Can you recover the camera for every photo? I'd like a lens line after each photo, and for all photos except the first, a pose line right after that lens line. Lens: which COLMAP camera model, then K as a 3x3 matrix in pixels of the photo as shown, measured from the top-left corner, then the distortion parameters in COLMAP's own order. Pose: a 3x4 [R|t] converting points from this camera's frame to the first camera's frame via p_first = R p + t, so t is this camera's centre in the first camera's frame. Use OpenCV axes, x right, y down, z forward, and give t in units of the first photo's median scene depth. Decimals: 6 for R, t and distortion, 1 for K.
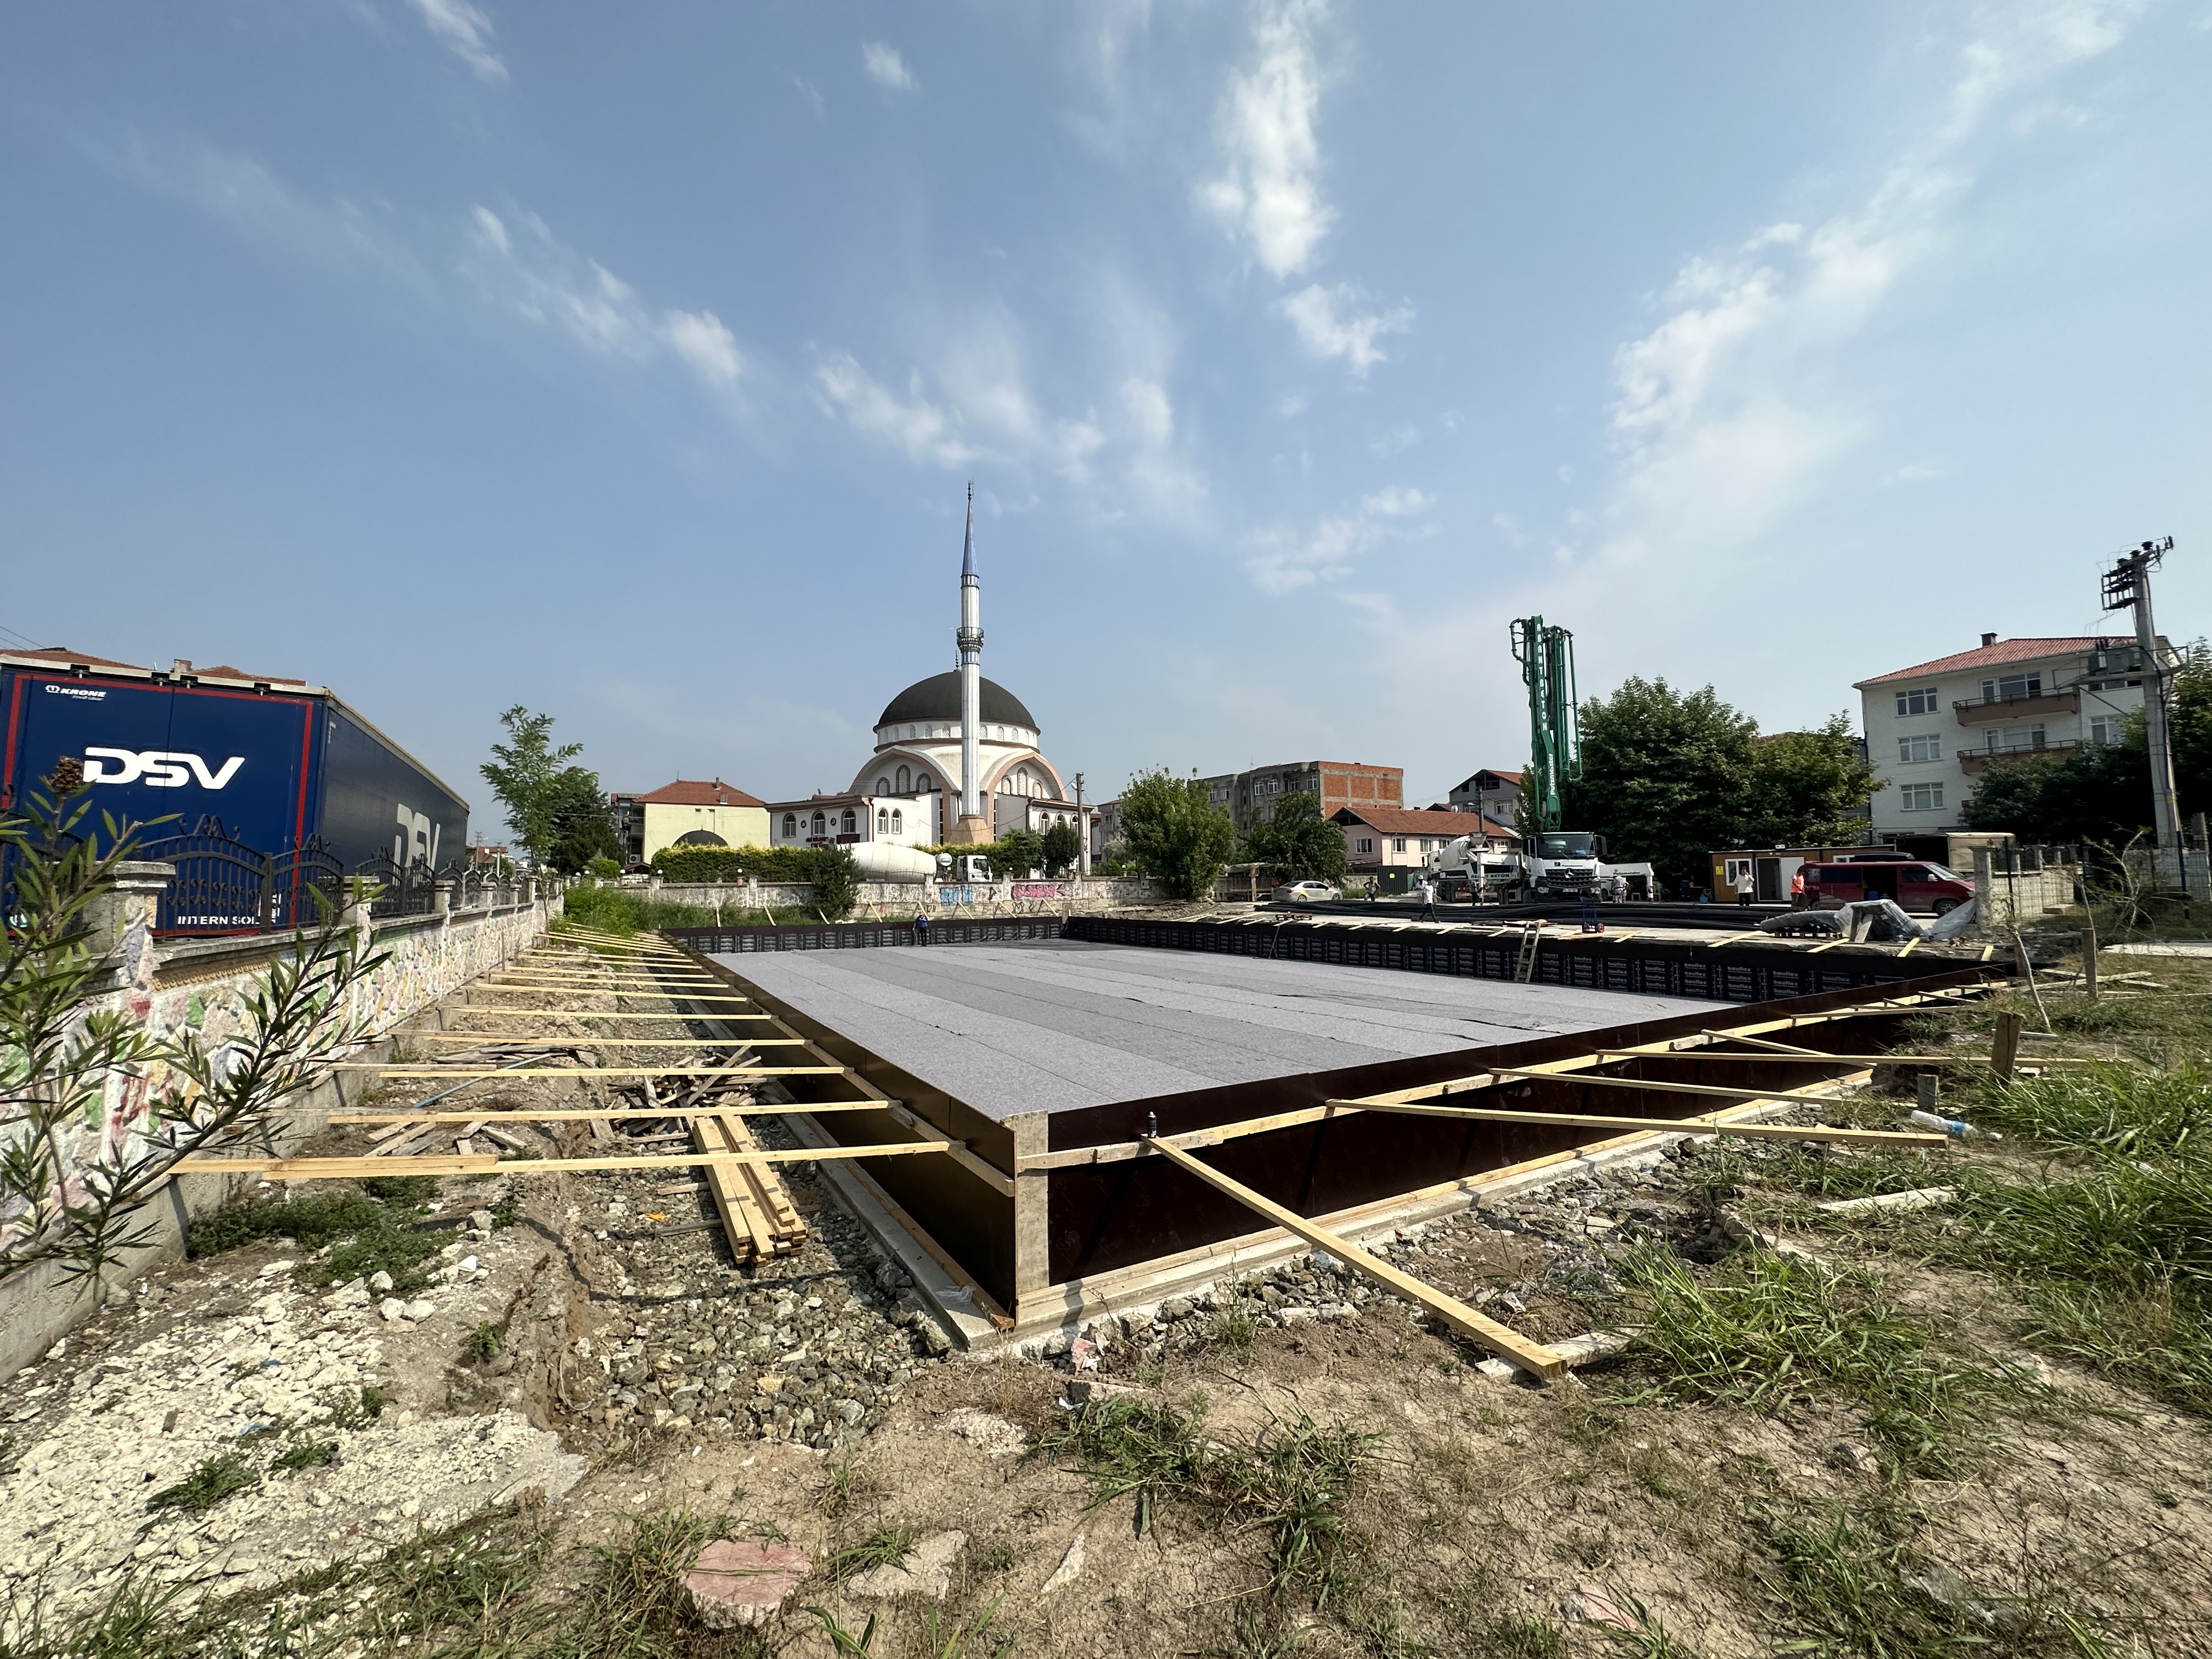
lens RADIAL K [[885.9, 0, 1104.3], [0, 885.9, 835.8], [0, 0, 1]] dist [-0.000998, 0.000017]
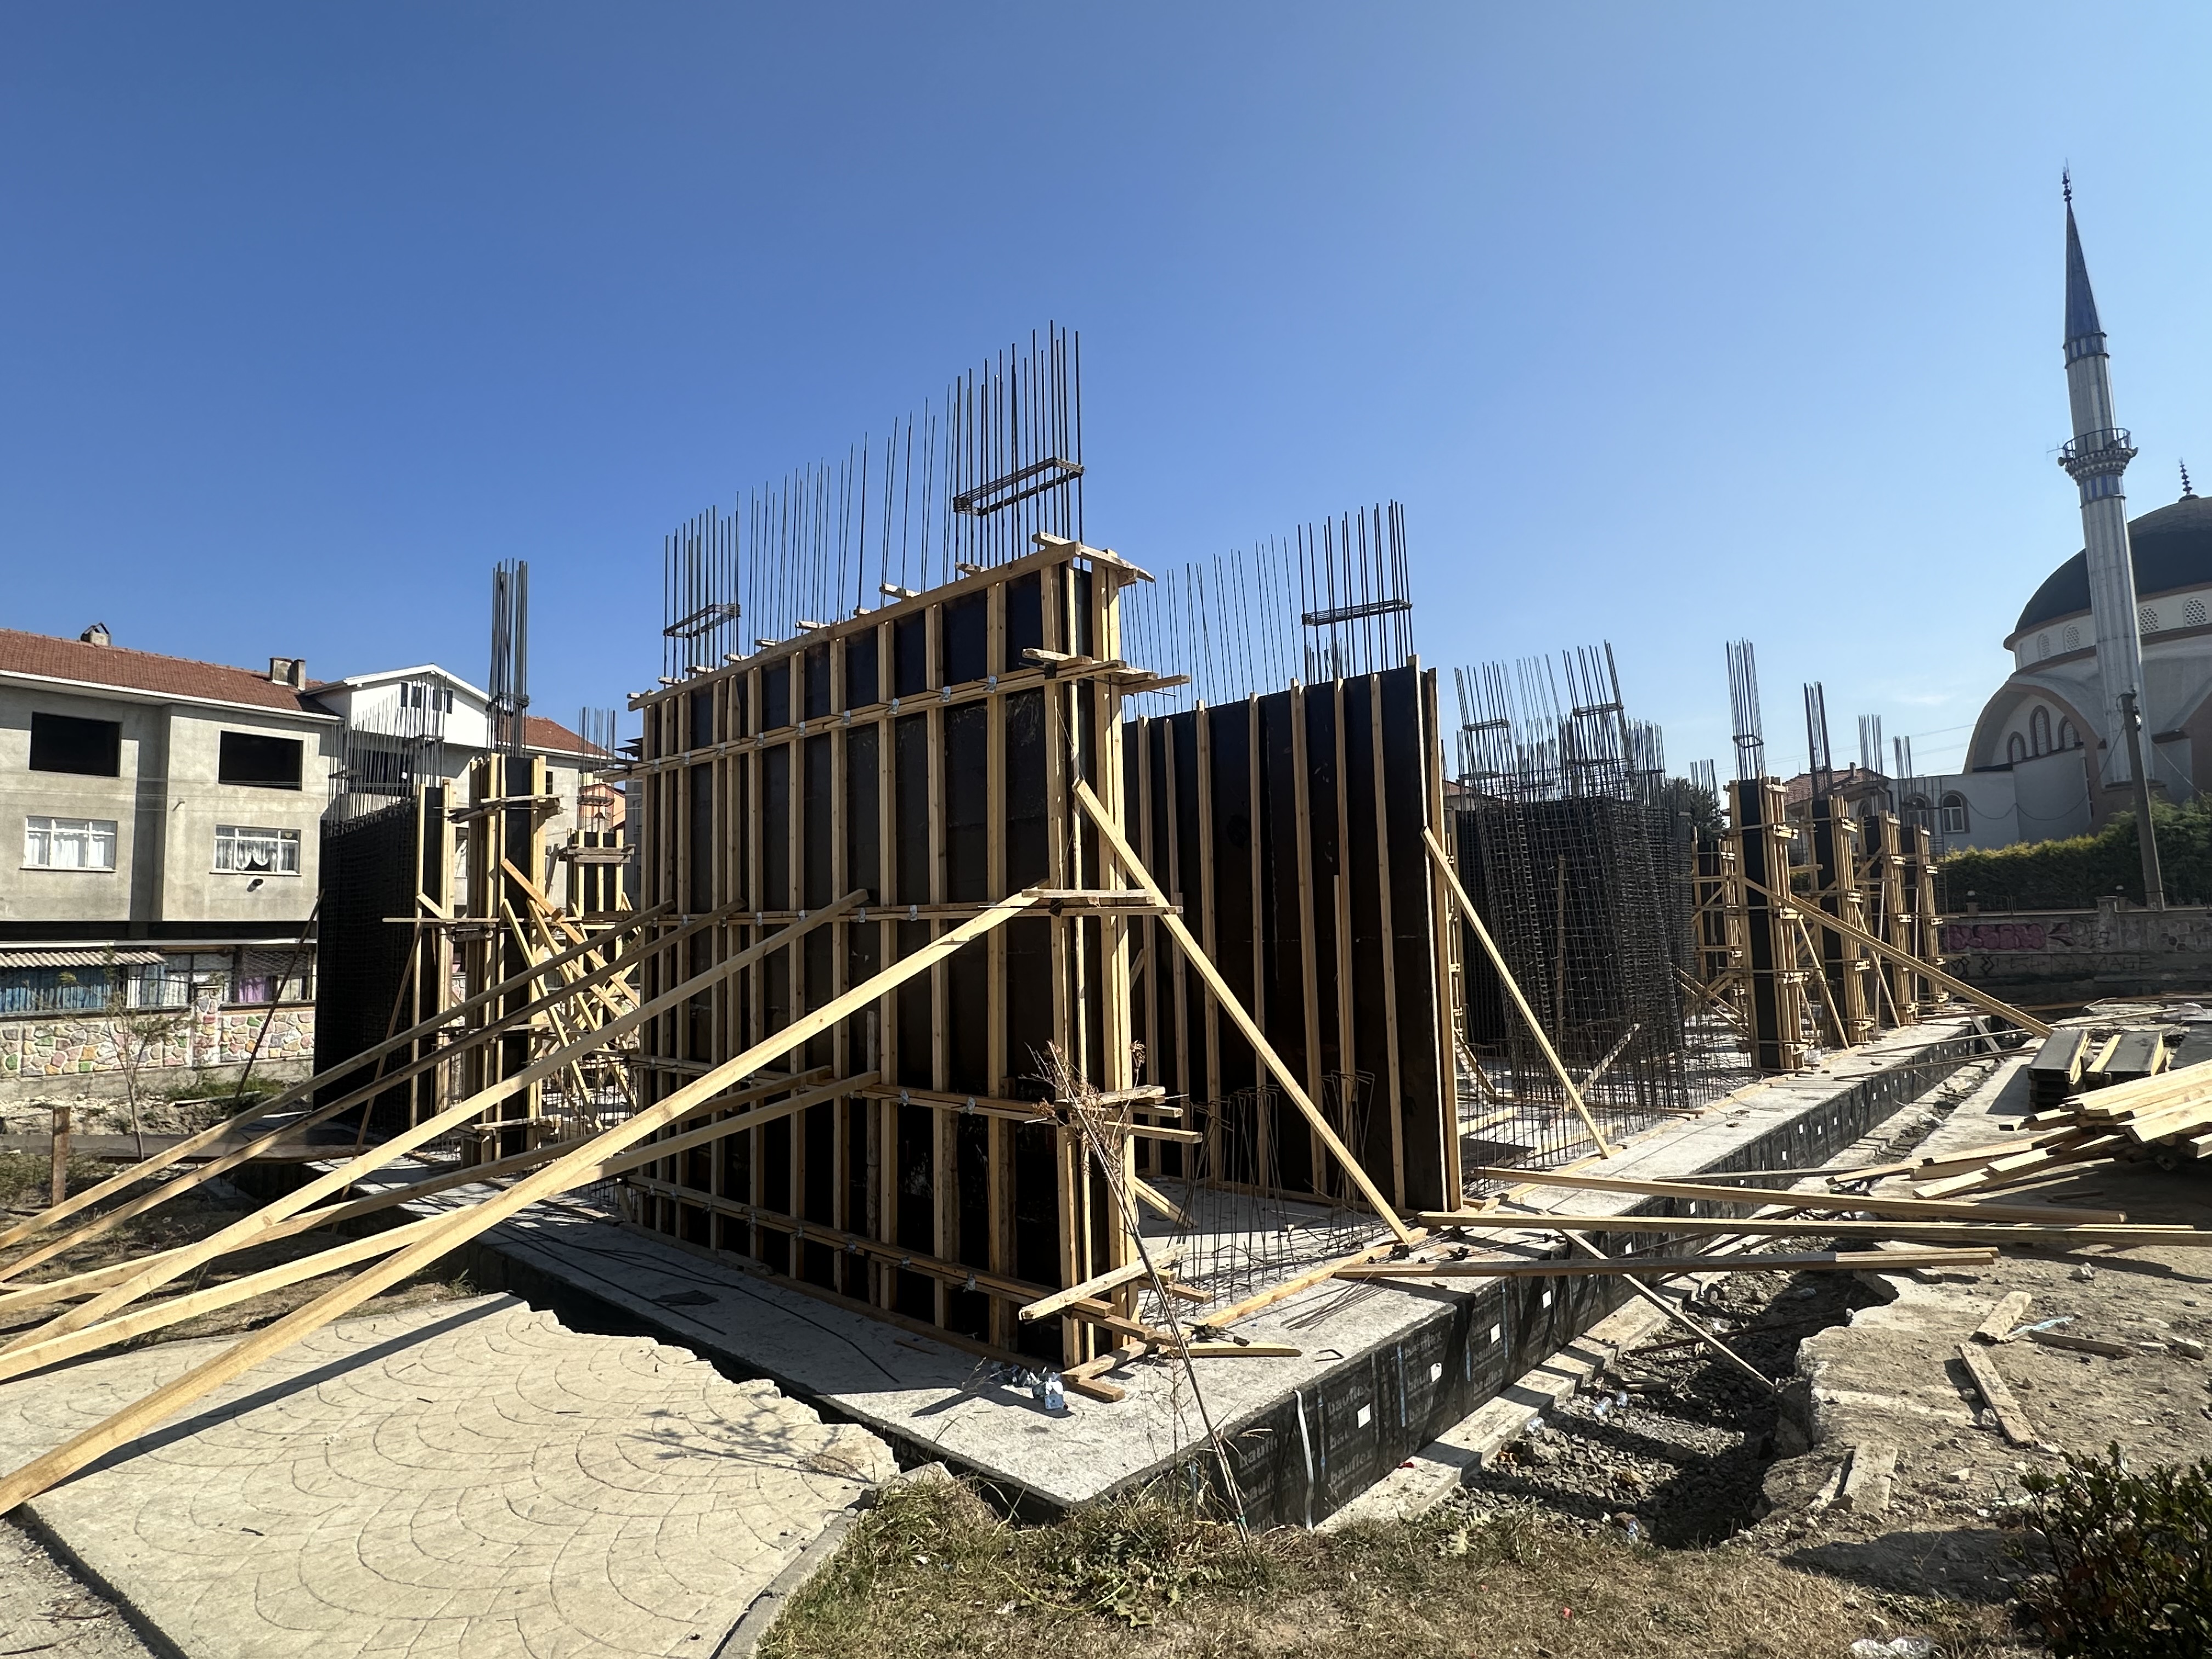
lens RADIAL K [[1153.7, 0, 1114.0], [0, 1153.7, 836.2], [0, 0, 1]] dist [0.001469, -0.000711]
pose [[0.286951, -0.082156, -0.954416, 0.440199], [0.080247, 0.994875, -0.061512, 0.002484], [0.954578, -0.058938, 0.292073, 0.297547]]
